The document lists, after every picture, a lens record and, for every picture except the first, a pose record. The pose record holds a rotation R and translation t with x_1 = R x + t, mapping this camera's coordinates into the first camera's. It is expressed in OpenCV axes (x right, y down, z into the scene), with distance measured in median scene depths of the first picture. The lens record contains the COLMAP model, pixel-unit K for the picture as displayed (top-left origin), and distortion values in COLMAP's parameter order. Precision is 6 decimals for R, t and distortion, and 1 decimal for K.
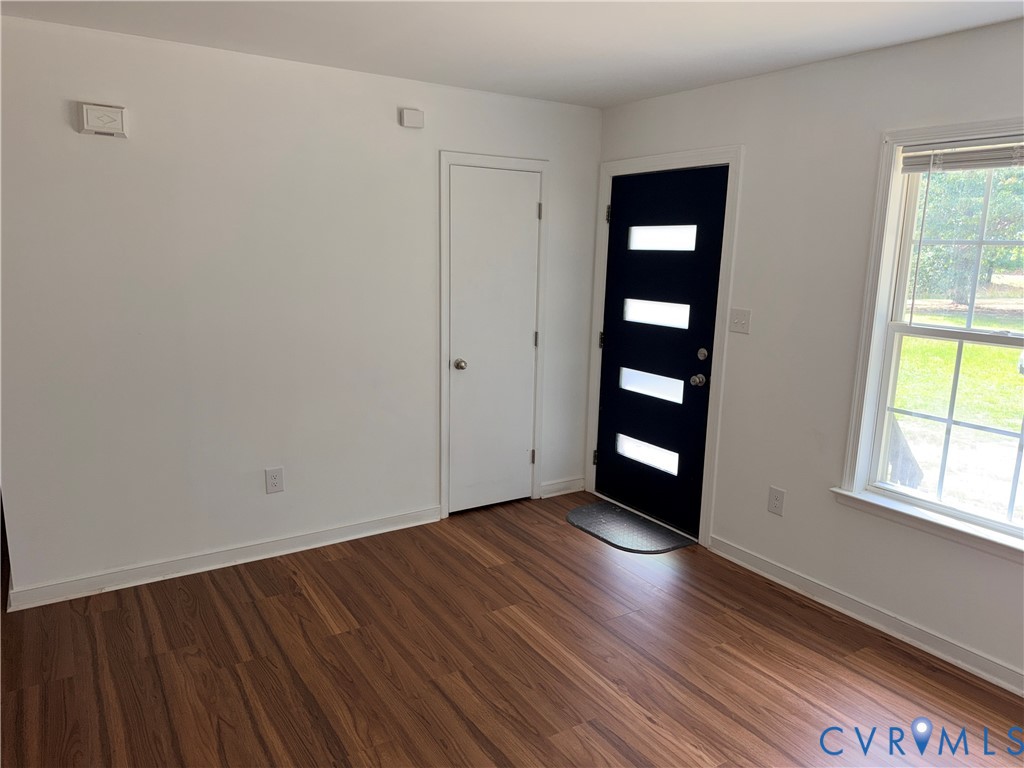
lens RADIAL K [[731.8, 0, 508.2], [0, 731.8, 378.1], [0, 0, 1]] dist [0.019466, -0.019176]
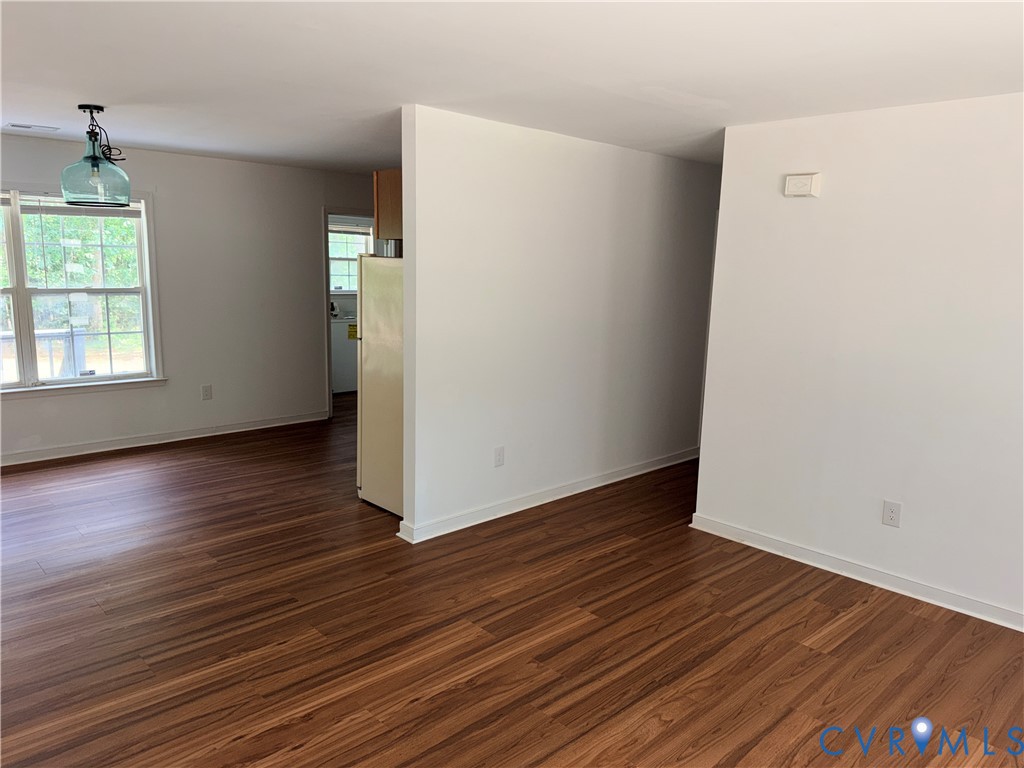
lens RADIAL K [[731.8, 0, 517.4], [0, 731.8, 379.9], [0, 0, 1]] dist [0.019466, -0.019176]
pose [[0.201976, 0.143092, -0.968881, 0.634321], [-0.202074, 0.974072, 0.101734, -0.047847], [0.958317, 0.175238, 0.225655, 0.285004]]
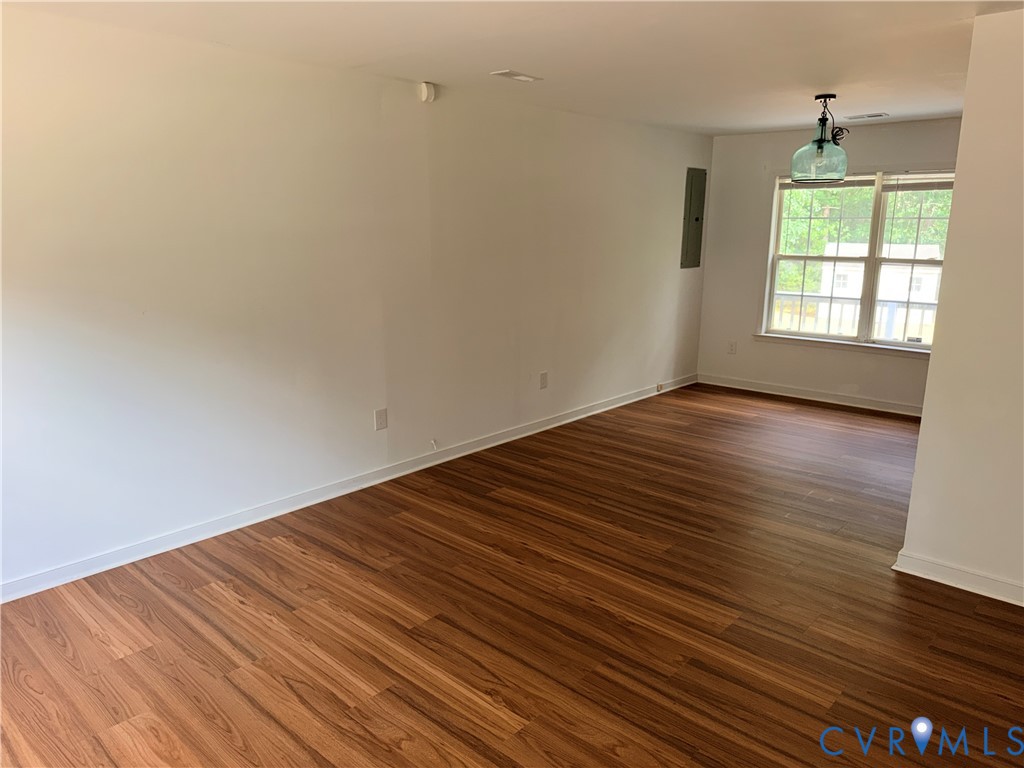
lens RADIAL K [[731.8, 0, 513.3], [0, 731.8, 394.1], [0, 0, 1]] dist [0.019466, -0.019176]
pose [[-0.964581, 0.031769, -0.261866, 0.171275], [-0.076506, 0.916359, 0.392980, -0.221220], [0.252447, 0.399095, -0.881472, 1.207669]]
